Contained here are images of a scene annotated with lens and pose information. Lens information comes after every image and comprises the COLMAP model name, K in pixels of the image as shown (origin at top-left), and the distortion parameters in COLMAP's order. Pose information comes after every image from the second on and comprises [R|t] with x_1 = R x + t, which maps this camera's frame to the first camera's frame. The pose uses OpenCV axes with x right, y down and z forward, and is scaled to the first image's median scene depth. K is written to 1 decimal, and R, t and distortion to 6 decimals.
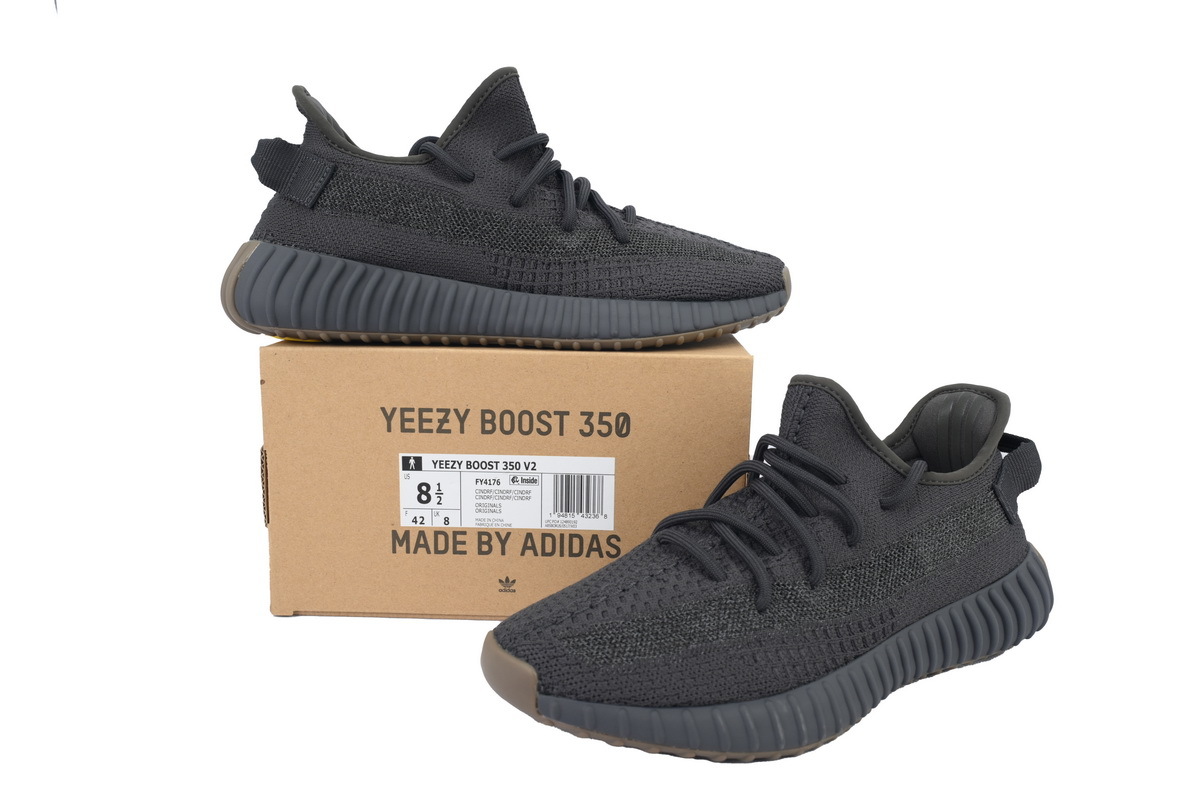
lens RADIAL K [[1002.8, 0, 600.0], [0, 1002.8, 400.0], [0, 0, 1]] dist [0.072804, -0.001034]
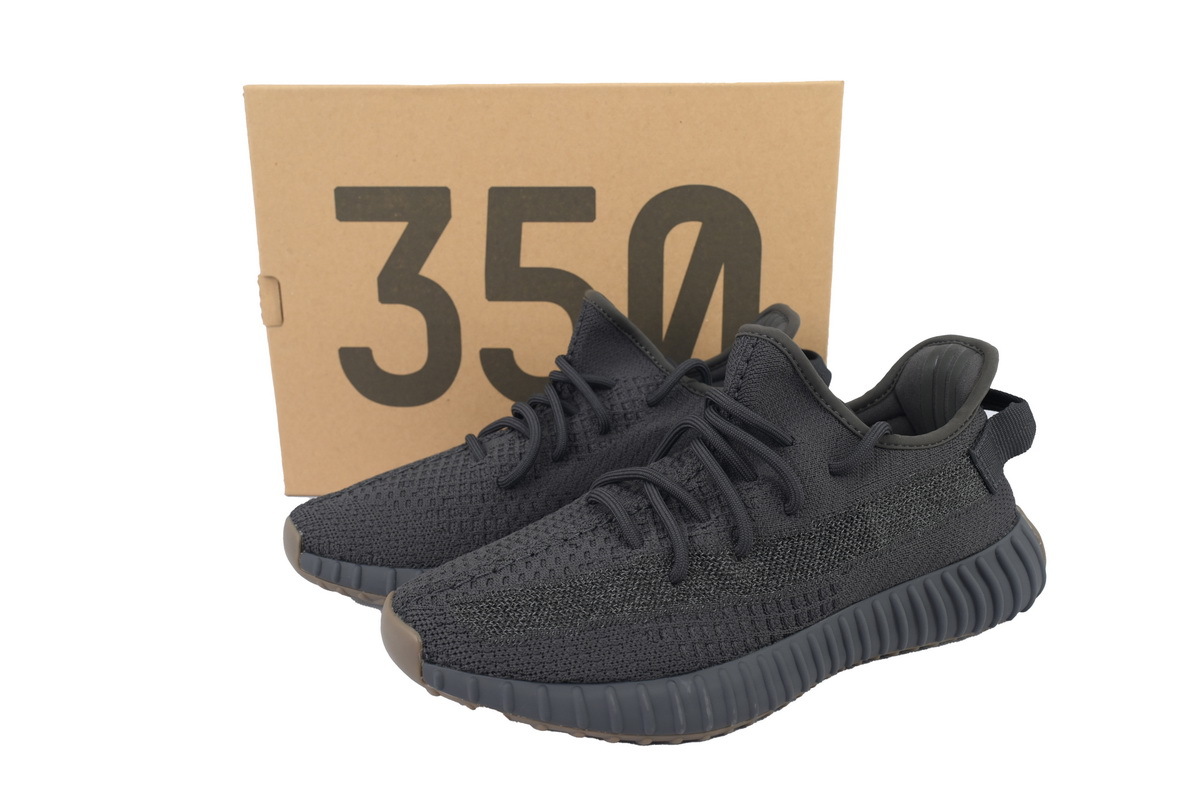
lens RADIAL K [[1002.8, 0, 600.0], [0, 1002.8, 400.0], [0, 0, 1]] dist [0.072804, -0.001034]
pose [[0.992244, 0.020545, -0.122596, 0.195674], [-0.012910, 0.997946, 0.062753, -0.012968], [0.123633, -0.060683, 0.990471, 0.093398]]
